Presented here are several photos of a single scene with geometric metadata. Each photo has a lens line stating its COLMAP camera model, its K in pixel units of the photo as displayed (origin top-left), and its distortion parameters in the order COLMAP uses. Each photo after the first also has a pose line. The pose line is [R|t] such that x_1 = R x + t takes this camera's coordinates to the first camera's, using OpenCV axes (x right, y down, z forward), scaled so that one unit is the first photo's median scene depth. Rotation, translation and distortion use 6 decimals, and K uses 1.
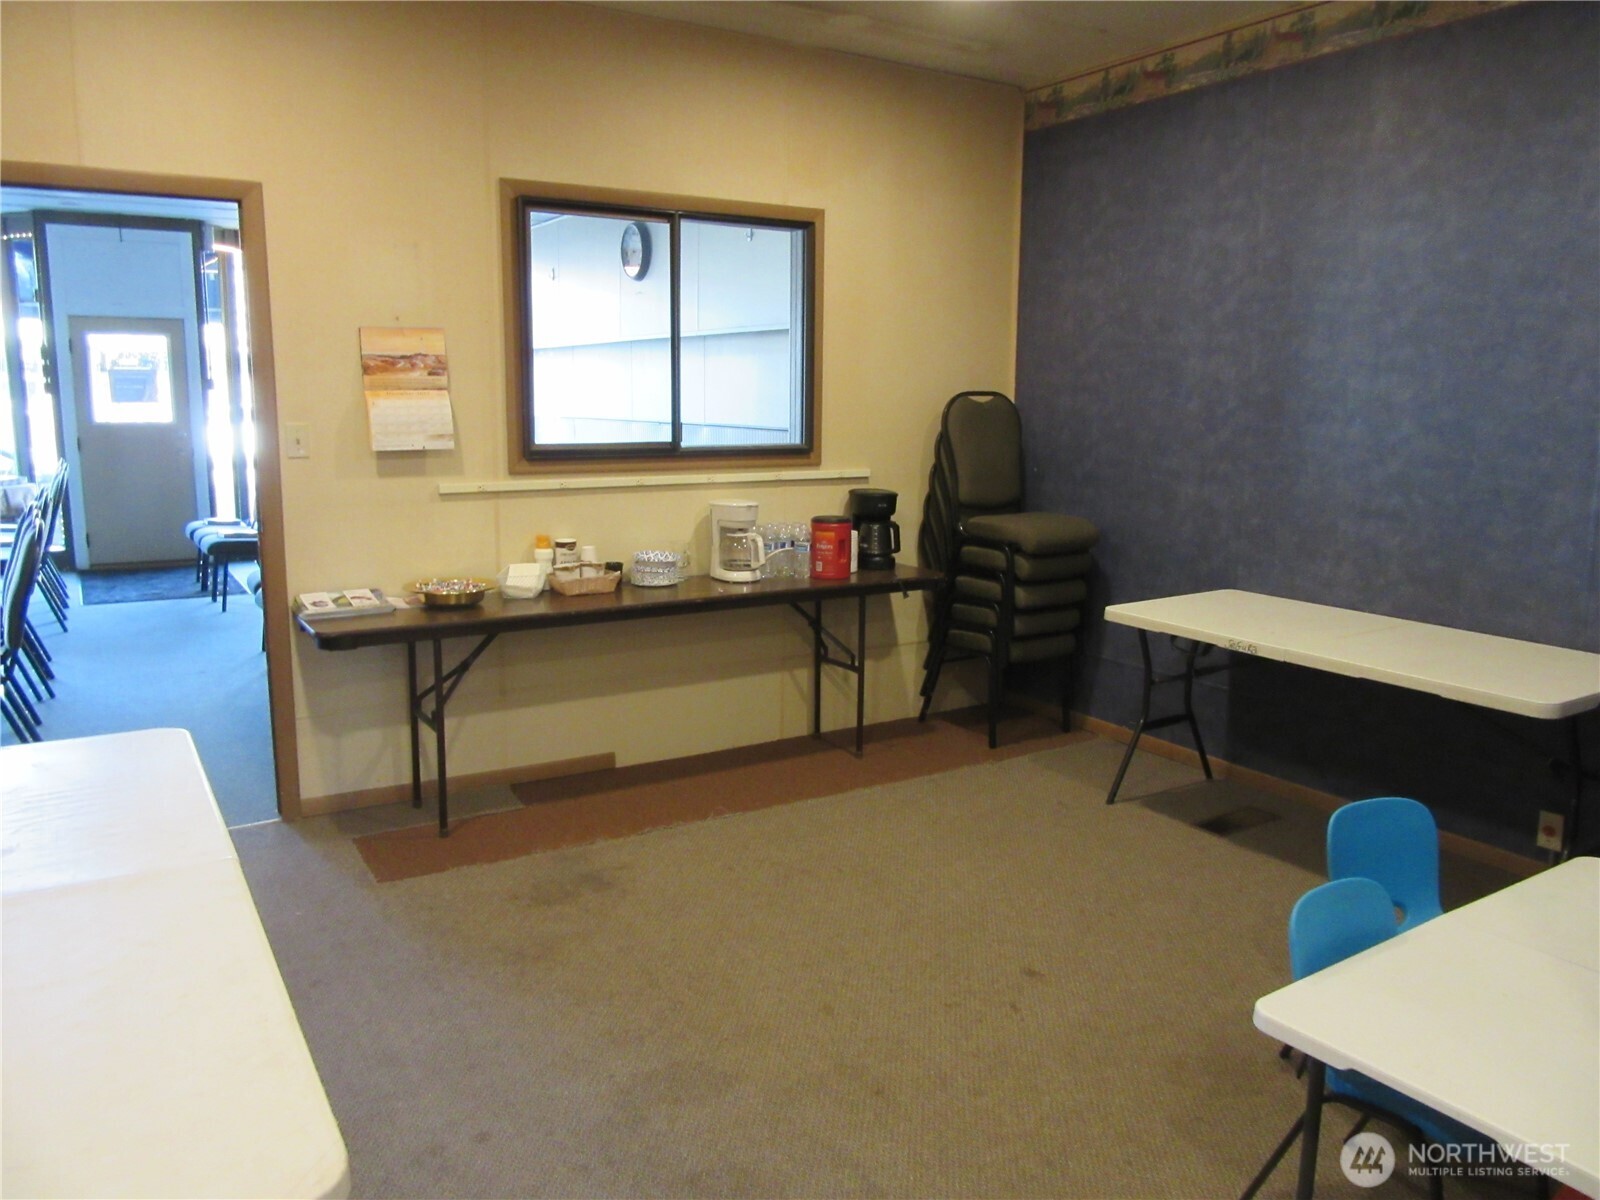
lens RADIAL K [[1156.5, 0, 805.1], [0, 1156.5, 612.6], [0, 0, 1]] dist [-0.093589, 0.060424]
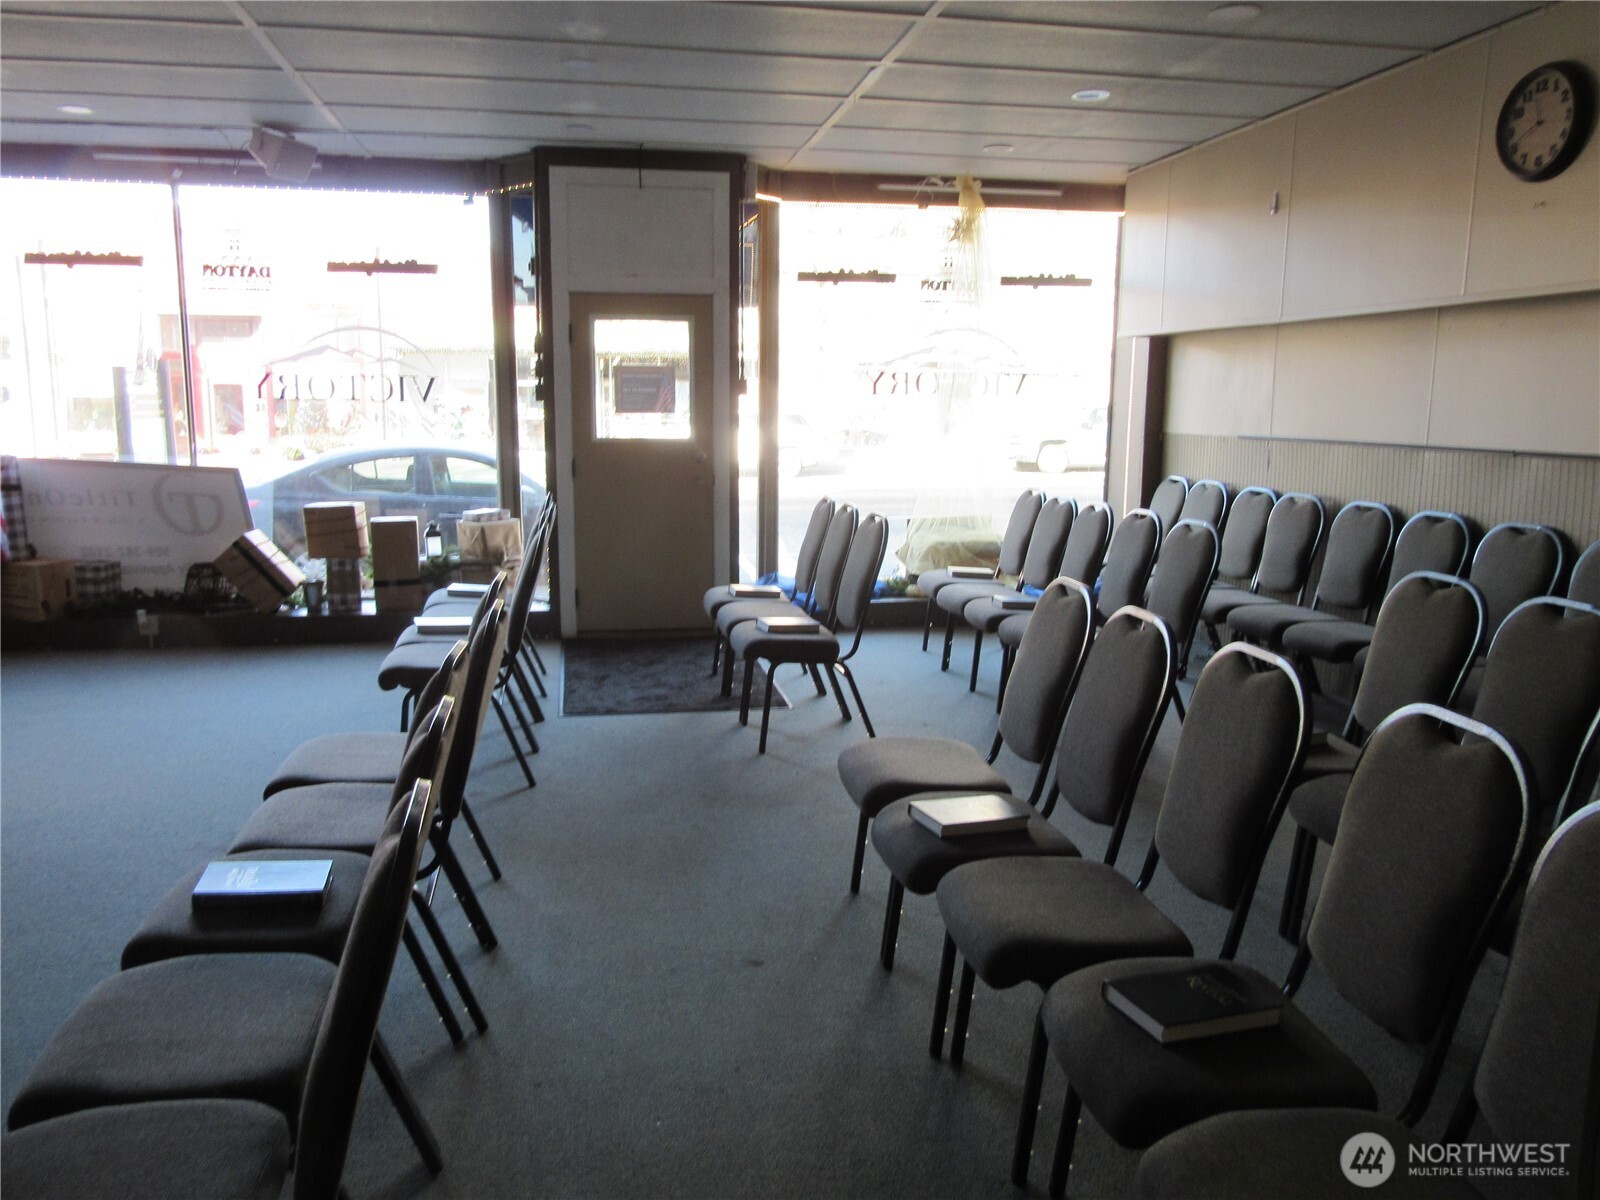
lens RADIAL K [[1192.4, 0, 800.0], [0, 1192.4, 600.0], [0, 0, 1]] dist [-0.010859, -0.005747]
pose [[0.925117, 0.054004, -0.375821, -0.212699], [-0.061250, 0.998095, -0.007348, -0.067607], [0.374709, 0.029817, 0.926663, 0.336255]]
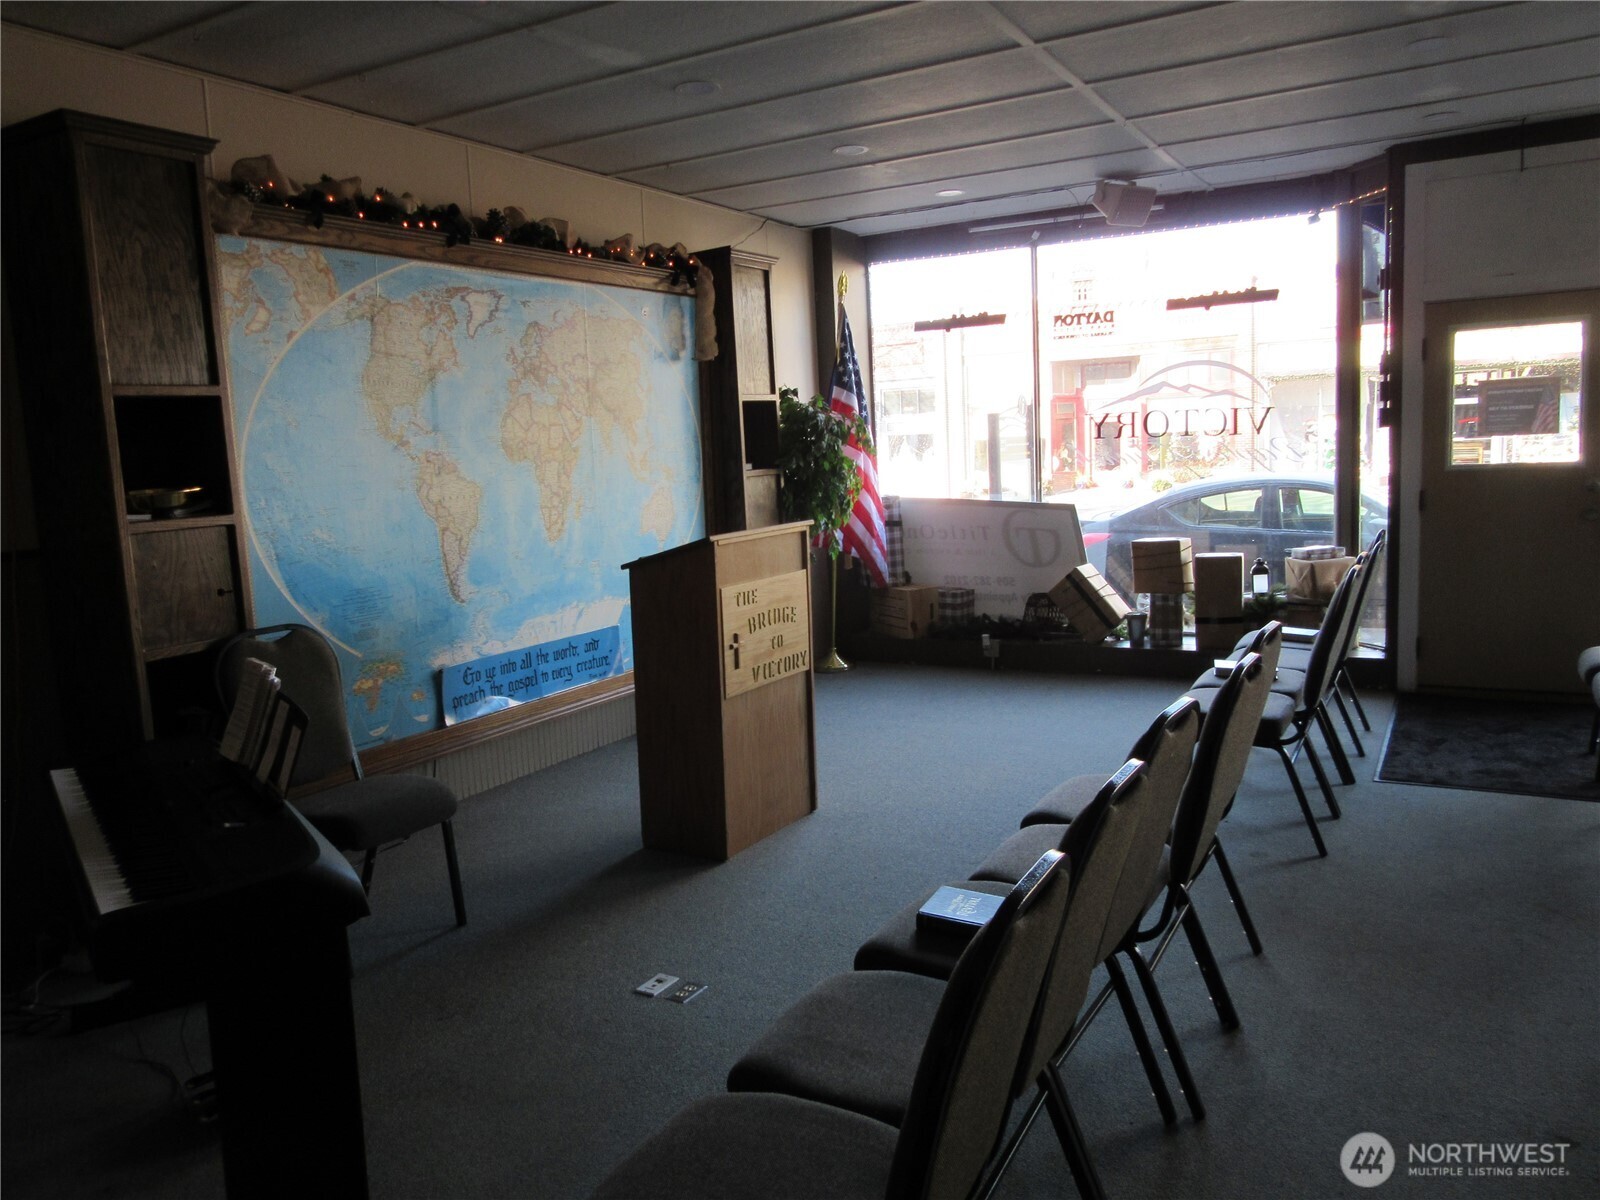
lens RADIAL K [[1205.1, 0, 823.3], [0, 1205.1, 600.4], [0, 0, 1]] dist [-0.003485, 0.008980]
pose [[0.481706, 0.073978, -0.873205, -0.200513], [-0.106089, 0.994025, 0.025690, -0.074192], [0.869888, 0.080262, 0.486676, 0.365181]]
